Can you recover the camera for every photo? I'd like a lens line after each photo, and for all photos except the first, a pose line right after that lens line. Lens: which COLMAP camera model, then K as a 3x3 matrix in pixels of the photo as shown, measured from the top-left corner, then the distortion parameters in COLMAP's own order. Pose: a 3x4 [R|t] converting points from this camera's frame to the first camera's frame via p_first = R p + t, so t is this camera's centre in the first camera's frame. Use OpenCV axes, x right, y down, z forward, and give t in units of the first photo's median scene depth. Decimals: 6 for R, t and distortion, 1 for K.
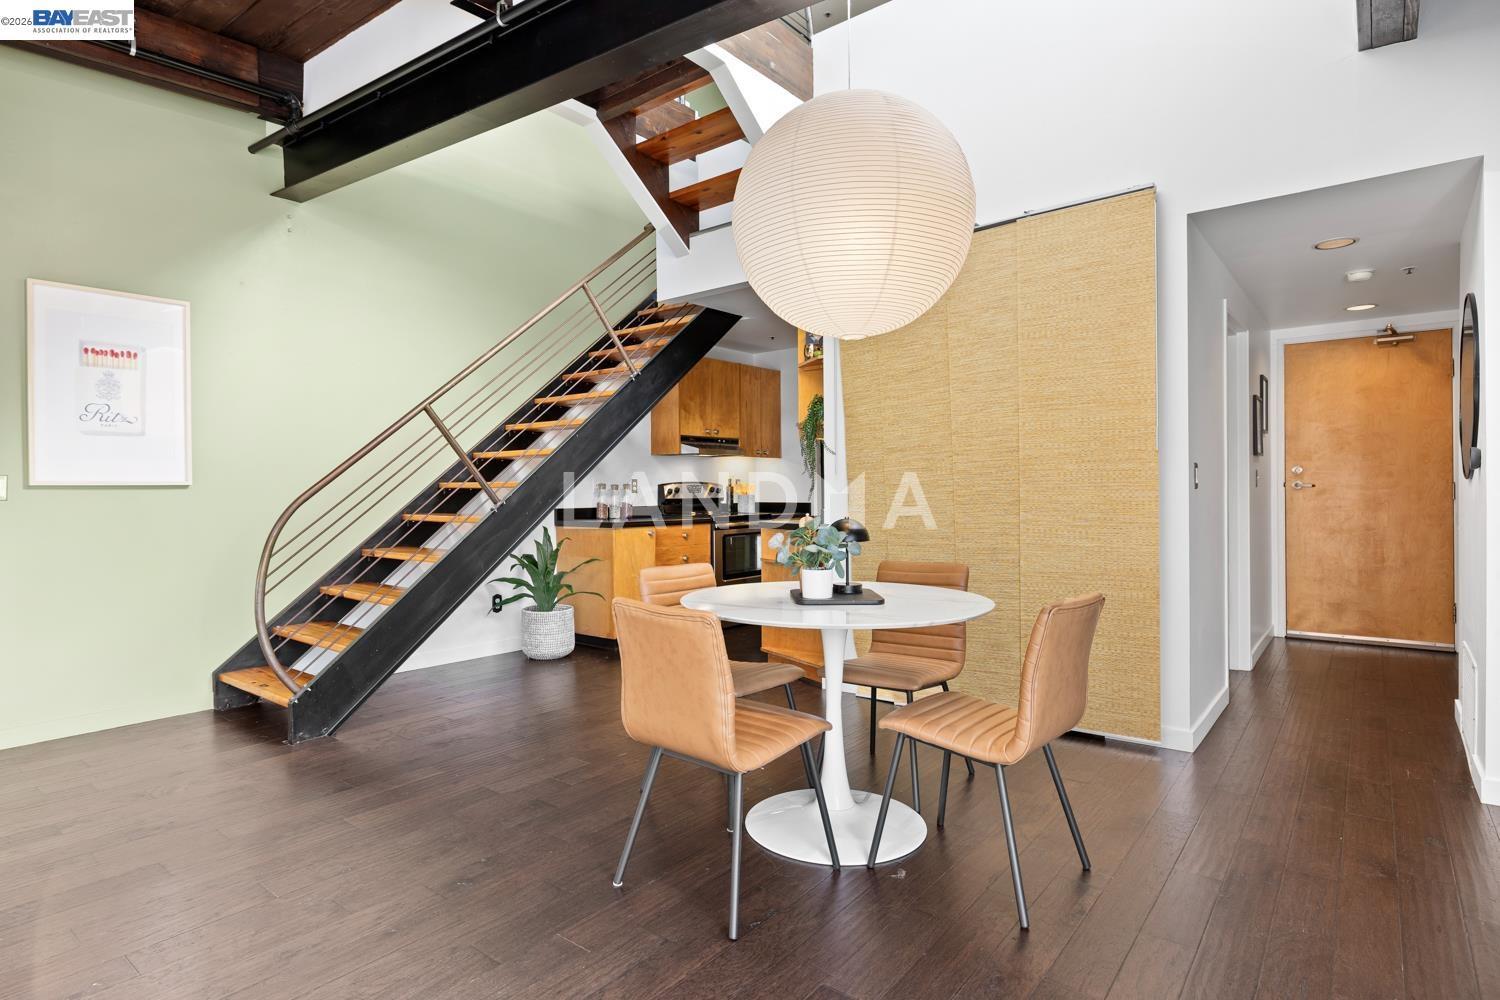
lens RADIAL K [[768.8, 0, 747.6], [0, 768.8, 486.2], [0, 0, 1]] dist [0.001256, 0.000630]
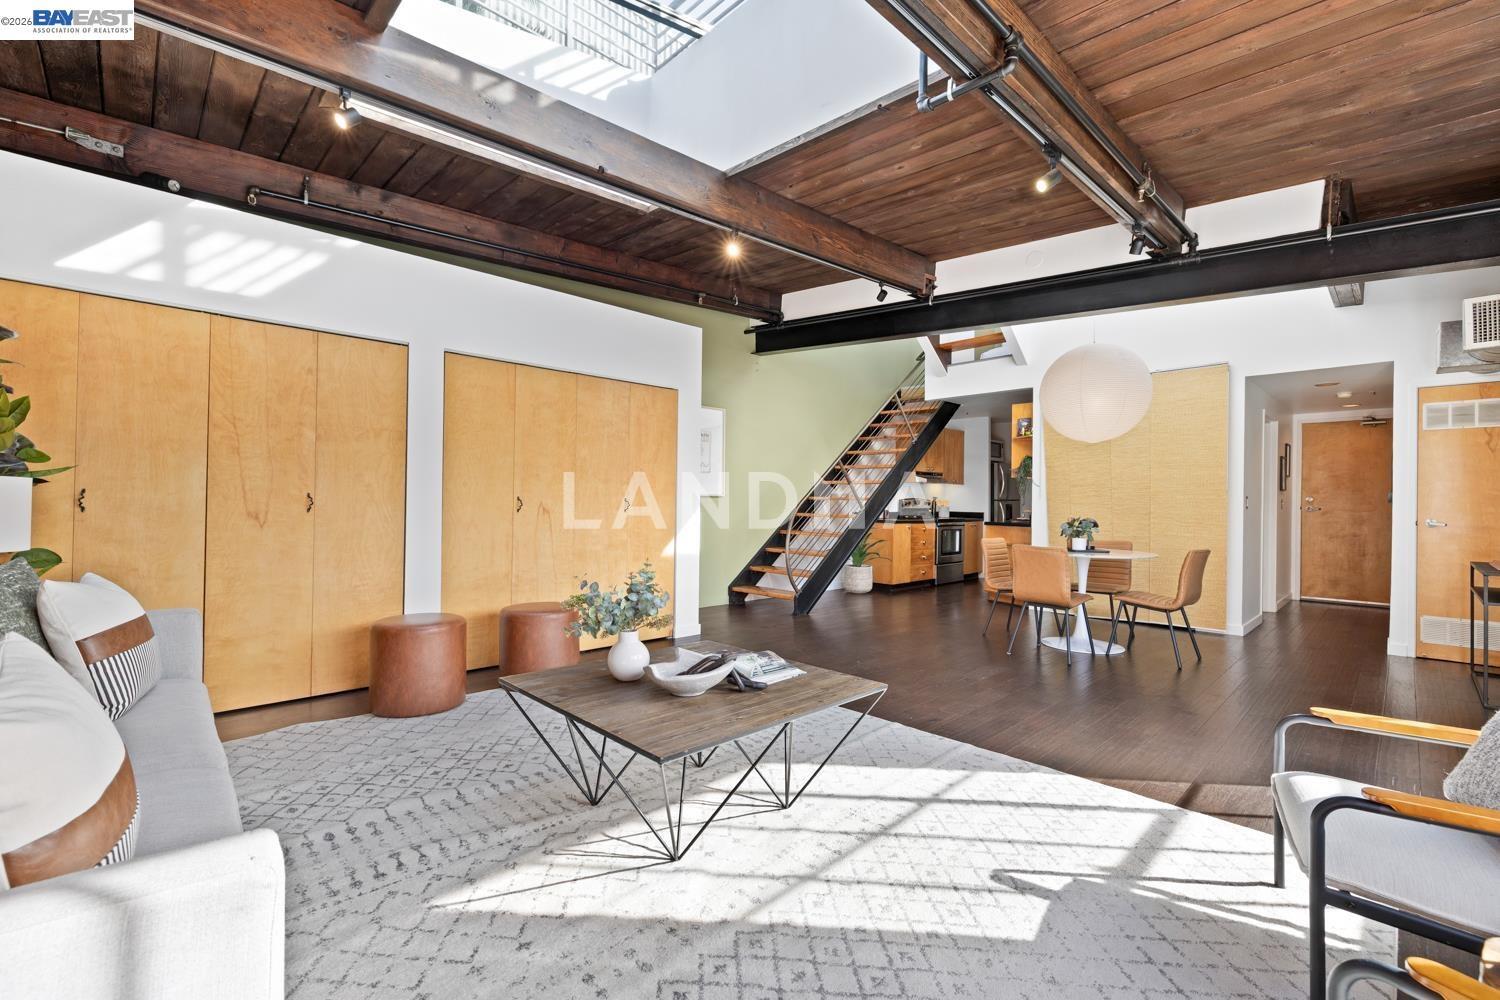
lens RADIAL K [[634.4, 0, 744.0], [0, 634.4, 496.5], [0, 0, 1]] dist [0.000396, -0.000013]
pose [[0.991778, 0.020823, -0.126263, -0.318462], [-0.021277, 0.999771, -0.002246, 0.001728], [0.126187, 0.004914, 0.991994, -0.505514]]
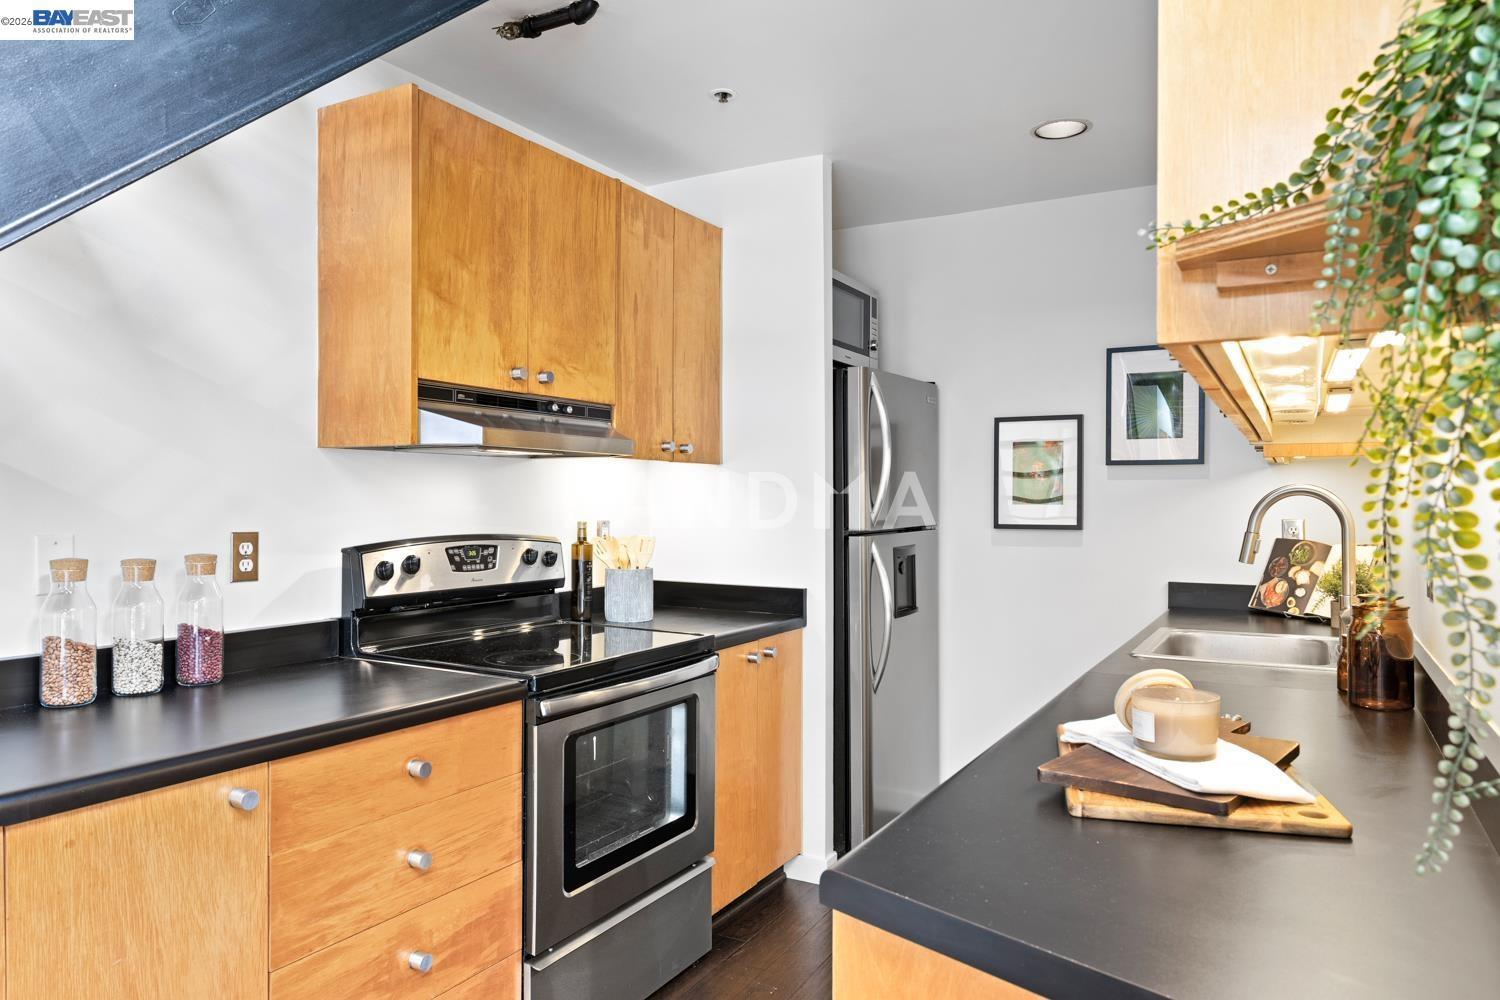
lens RADIAL K [[997.5, 0, 750.0], [0, 997.5, 500.0], [0, 0, 1]] dist [-0.002254, -0.000083]
pose [[0.985320, 0.009177, 0.170472, -0.031466], [-0.008959, 0.999958, -0.002047, -0.024090], [-0.170484, 0.000490, 0.985360, 0.676233]]
